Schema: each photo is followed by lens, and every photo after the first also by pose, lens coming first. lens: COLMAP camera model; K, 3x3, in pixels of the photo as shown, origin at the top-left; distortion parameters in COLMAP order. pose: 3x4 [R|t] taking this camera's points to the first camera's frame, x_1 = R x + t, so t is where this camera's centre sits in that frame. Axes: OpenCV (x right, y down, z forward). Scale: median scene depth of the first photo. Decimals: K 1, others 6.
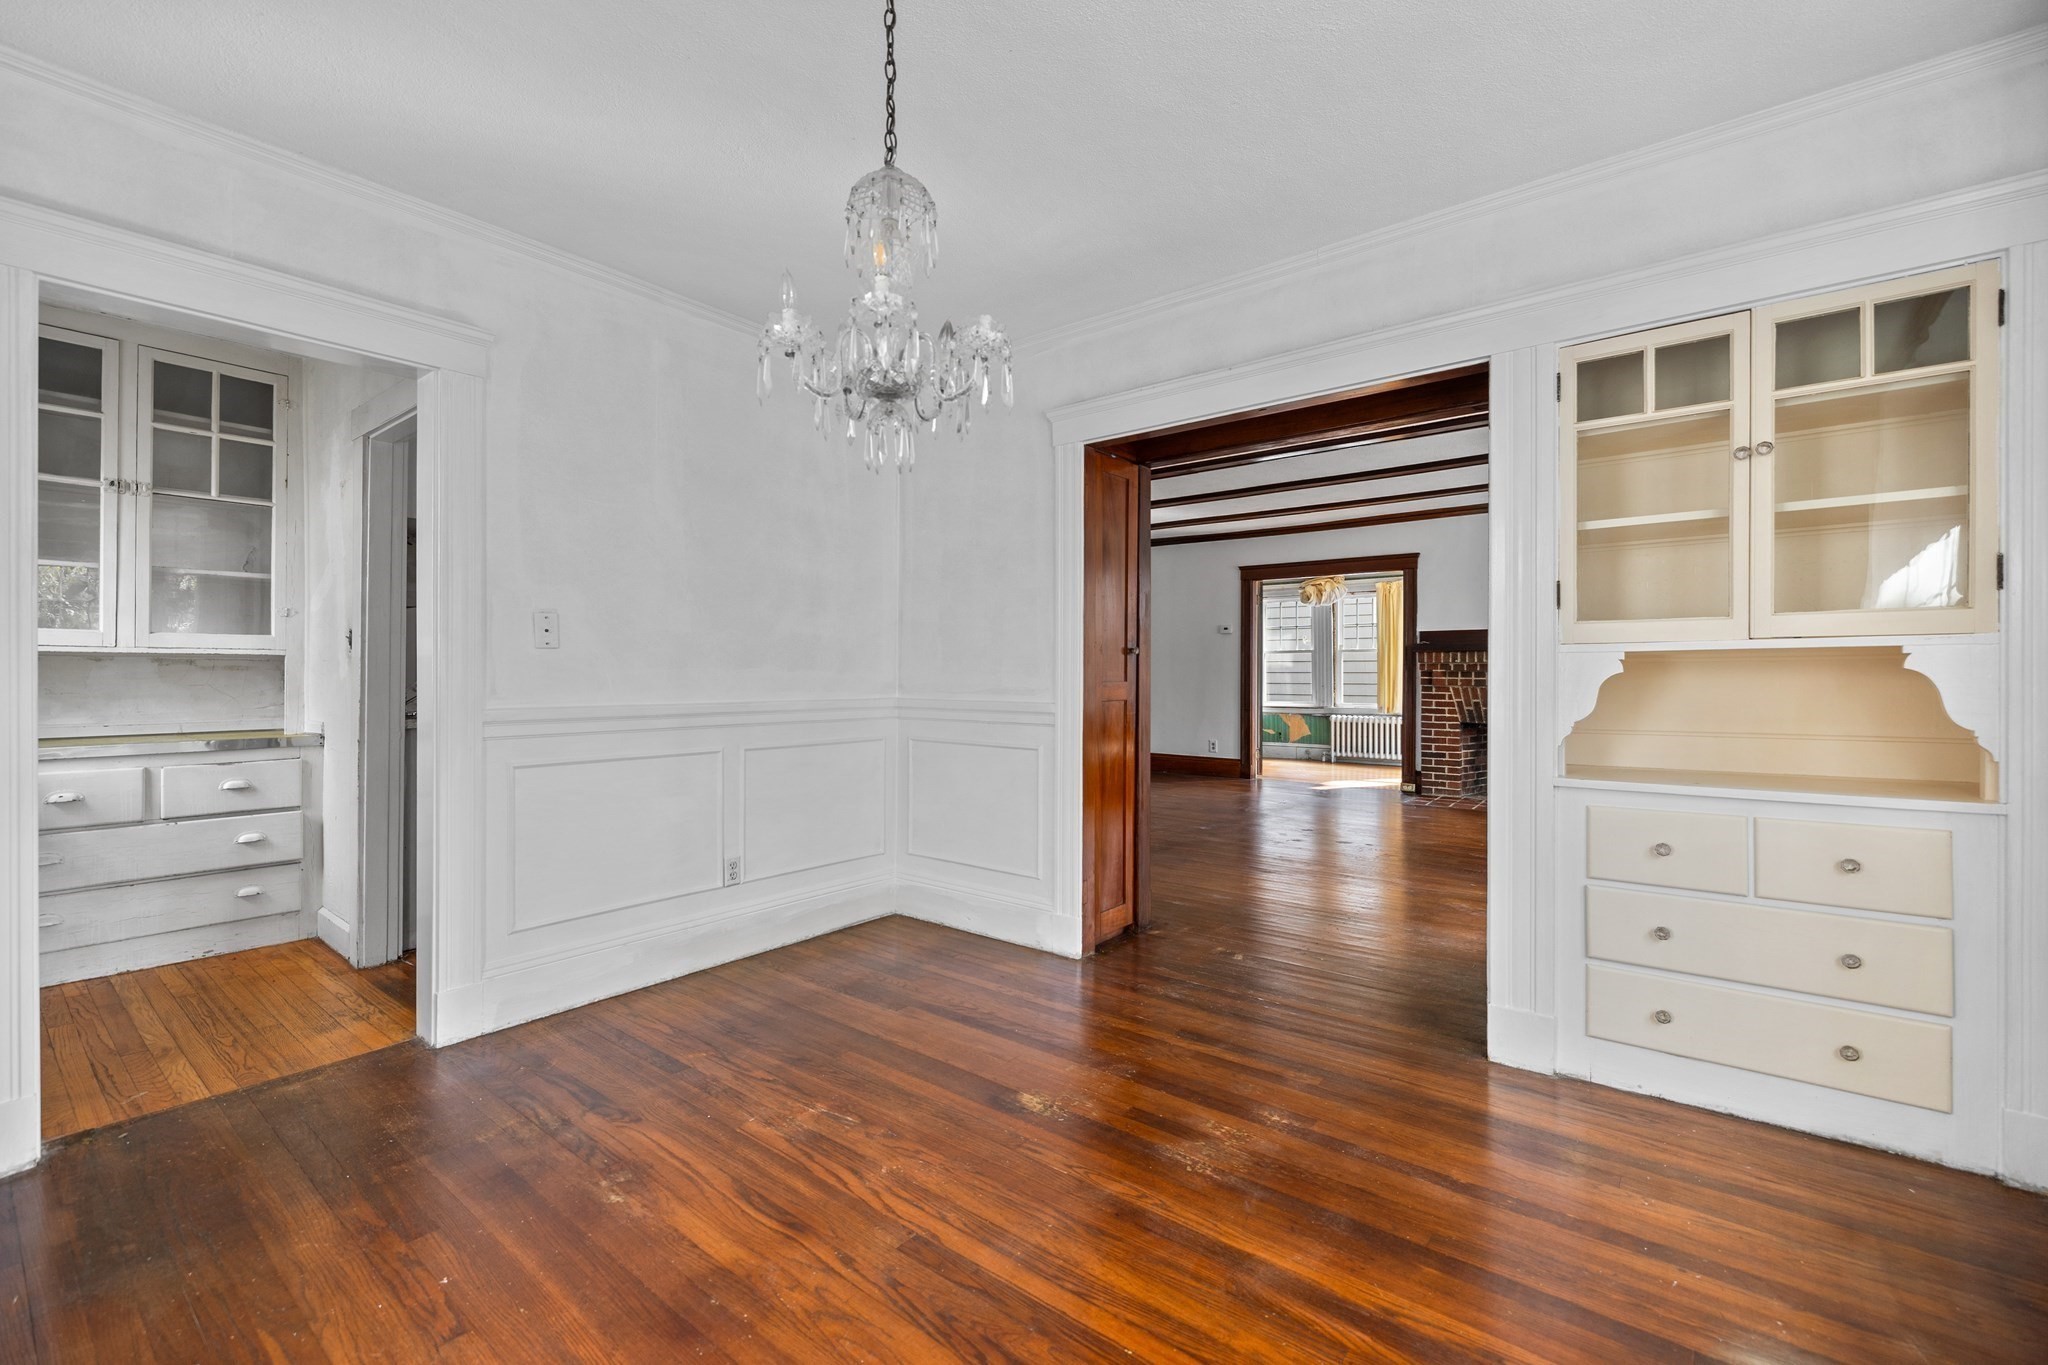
lens RADIAL K [[874.1, 0, 1014.6], [0, 874.1, 674.2], [0, 0, 1]] dist [0.004463, -0.000434]
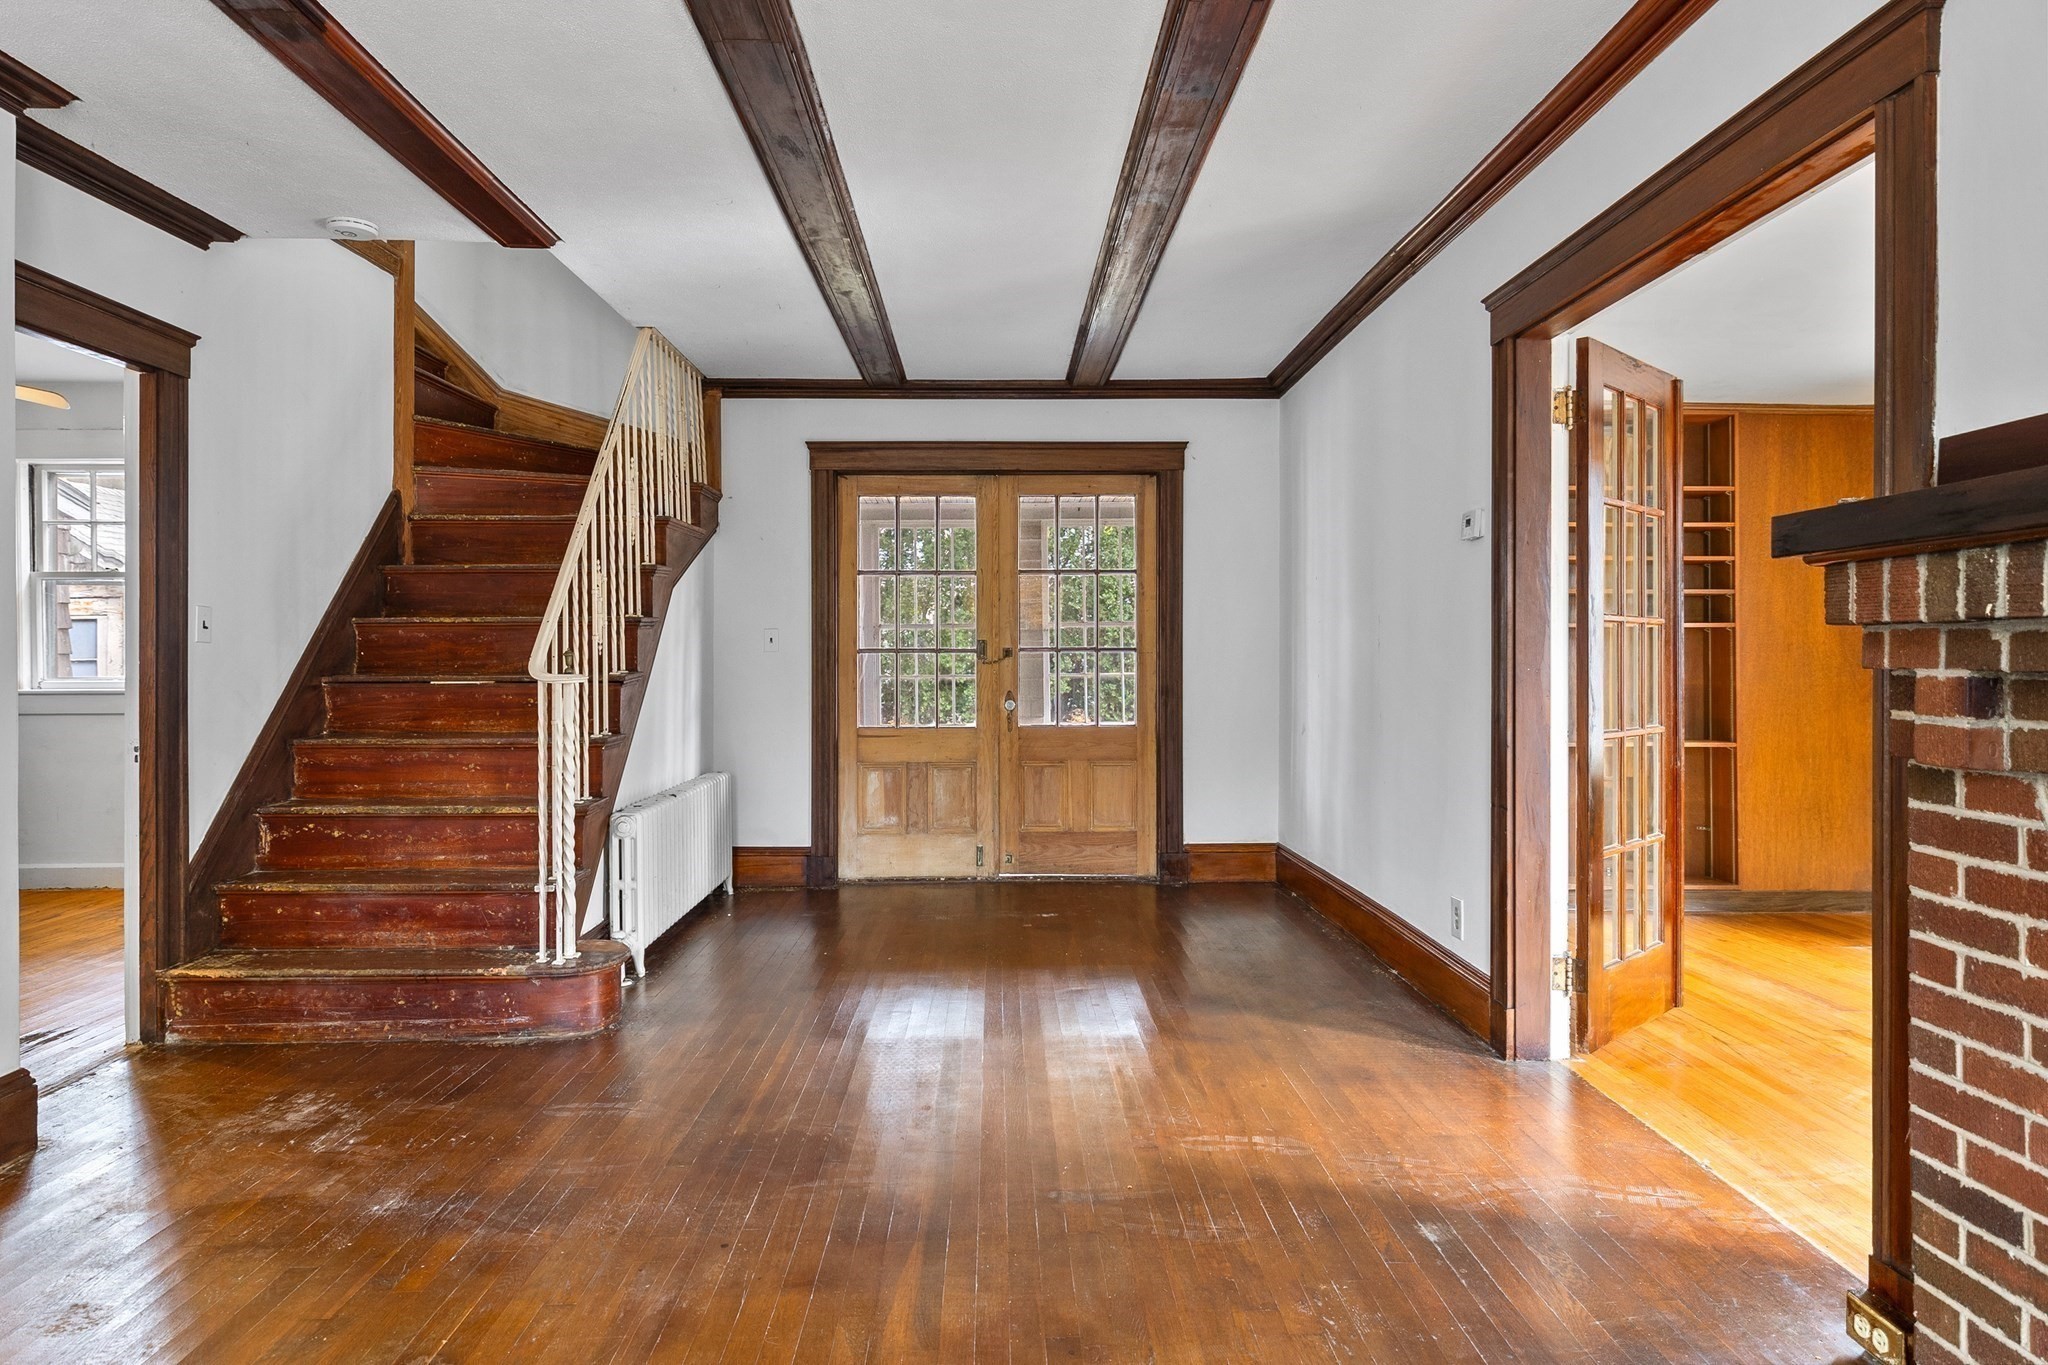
lens RADIAL K [[1252.5, 0, 1025.8], [0, 1252.5, 660.5], [0, 0, 1]] dist [-0.001142, 0.000417]
pose [[0.652113, 0.000130, -0.758122, 0.548415], [-0.003171, 0.999992, -0.002556, -0.005322], [0.758115, 0.004071, 0.652108, 0.730929]]
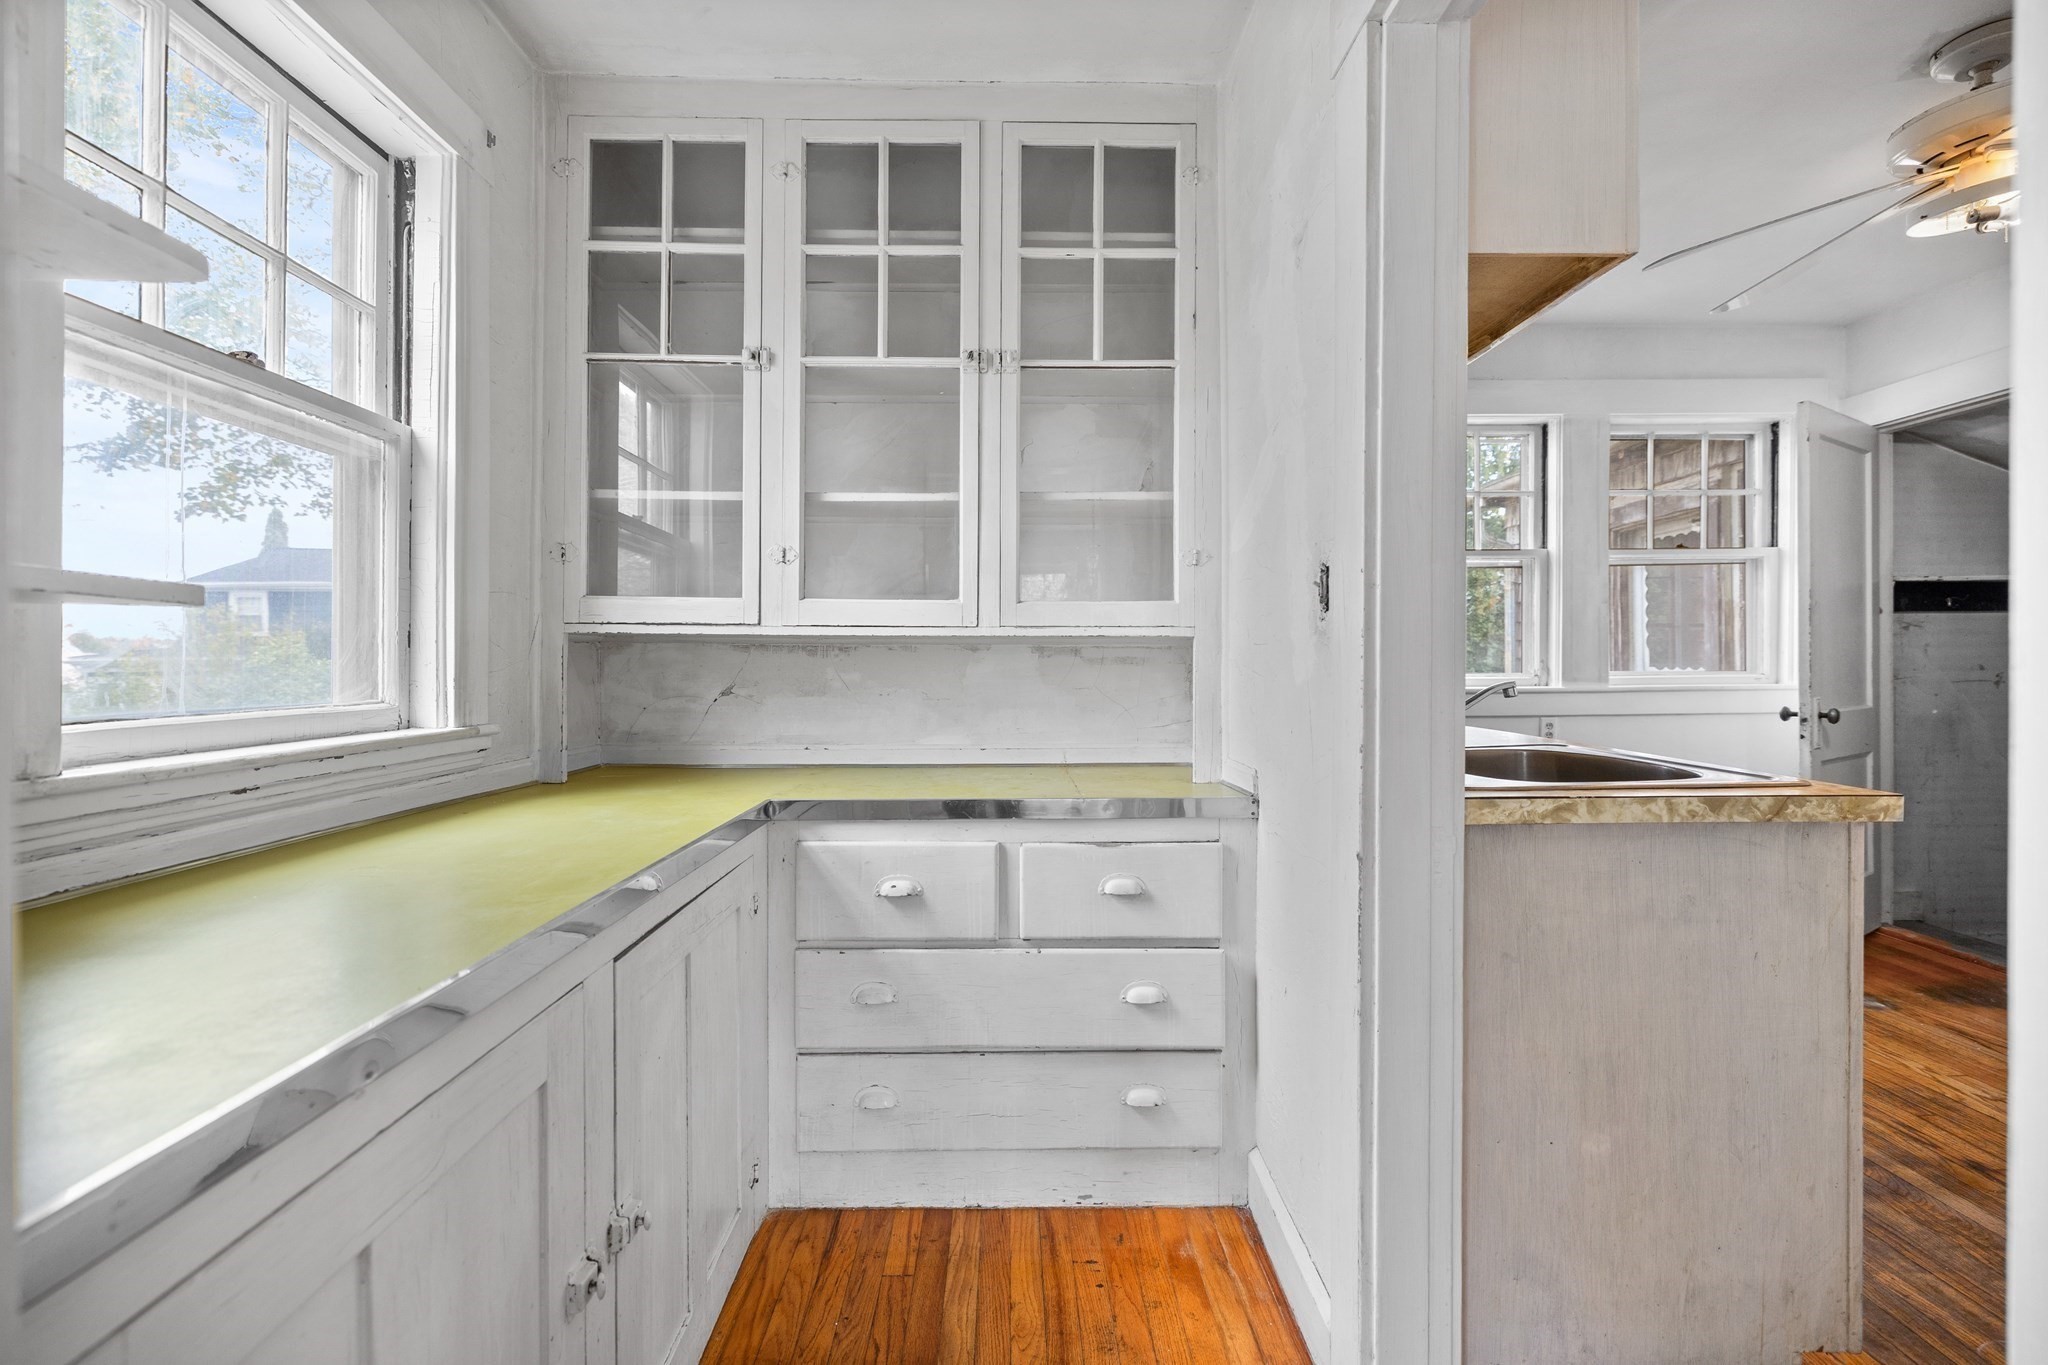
lens RADIAL K [[874.1, 0, 1024.4], [0, 874.1, 647.9], [0, 0, 1]] dist [0.004463, -0.000434]
pose [[0.643195, -0.012656, -0.765598, -0.238425], [0.002424, 0.999892, -0.014493, -0.003366], [0.765698, 0.007466, 0.643157, 0.280676]]
